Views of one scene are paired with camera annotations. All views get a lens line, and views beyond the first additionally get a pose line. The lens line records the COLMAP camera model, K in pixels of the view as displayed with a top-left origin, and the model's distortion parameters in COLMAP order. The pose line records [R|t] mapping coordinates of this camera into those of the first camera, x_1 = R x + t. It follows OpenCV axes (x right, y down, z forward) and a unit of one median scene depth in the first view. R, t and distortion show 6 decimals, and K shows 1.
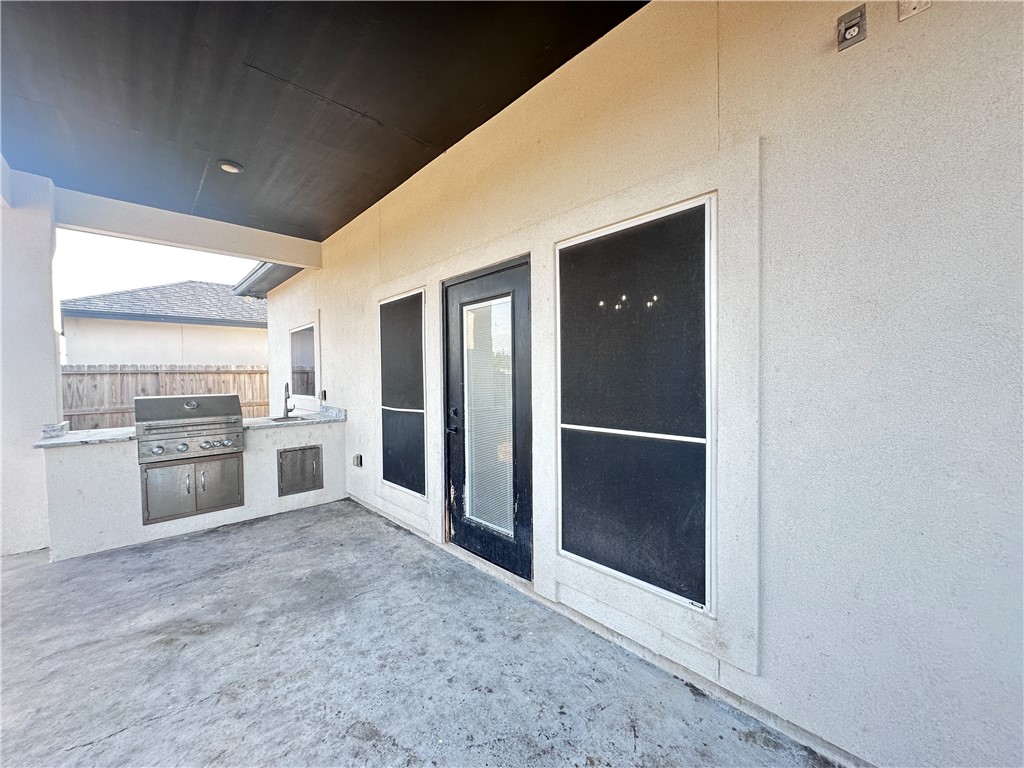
lens RADIAL K [[409.6, 0, 512.2], [0, 409.6, 384.7], [0, 0, 1]] dist [-0.005273, 0.001104]
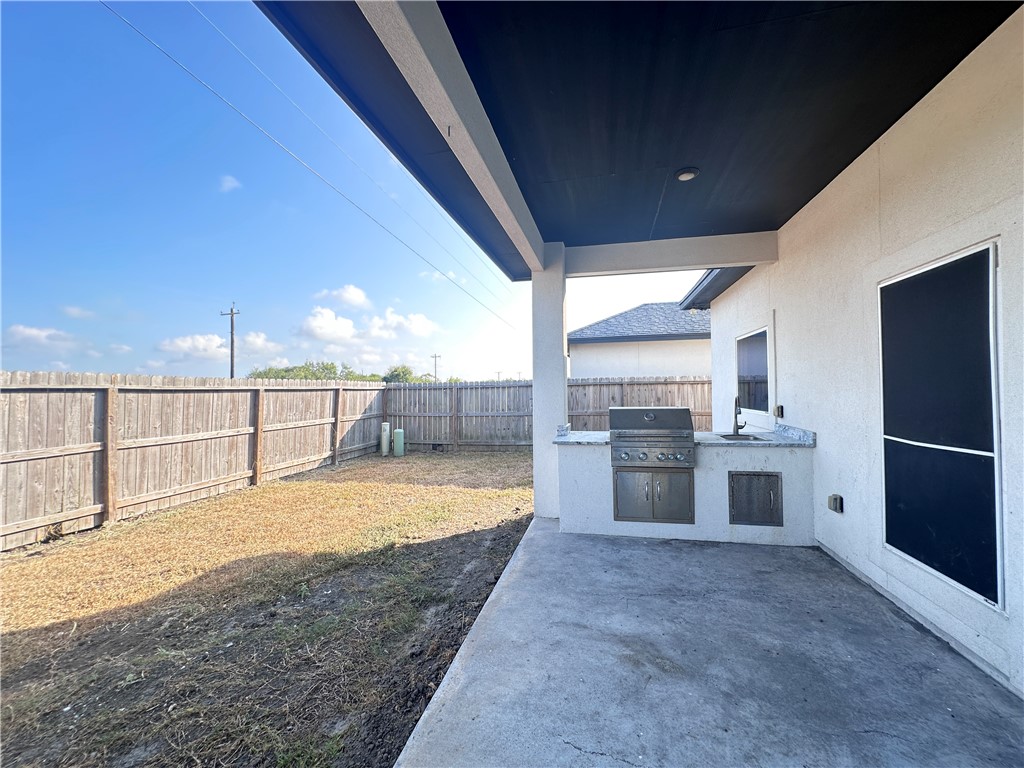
lens RADIAL K [[409.6, 0, 512.2], [0, 409.6, 384.7], [0, 0, 1]] dist [-0.005273, 0.001104]
pose [[0.563212, -0.005076, -0.826297, -0.105526], [-0.010105, 0.999864, -0.013030, -0.016767], [0.826251, 0.015689, 0.563084, 0.101870]]
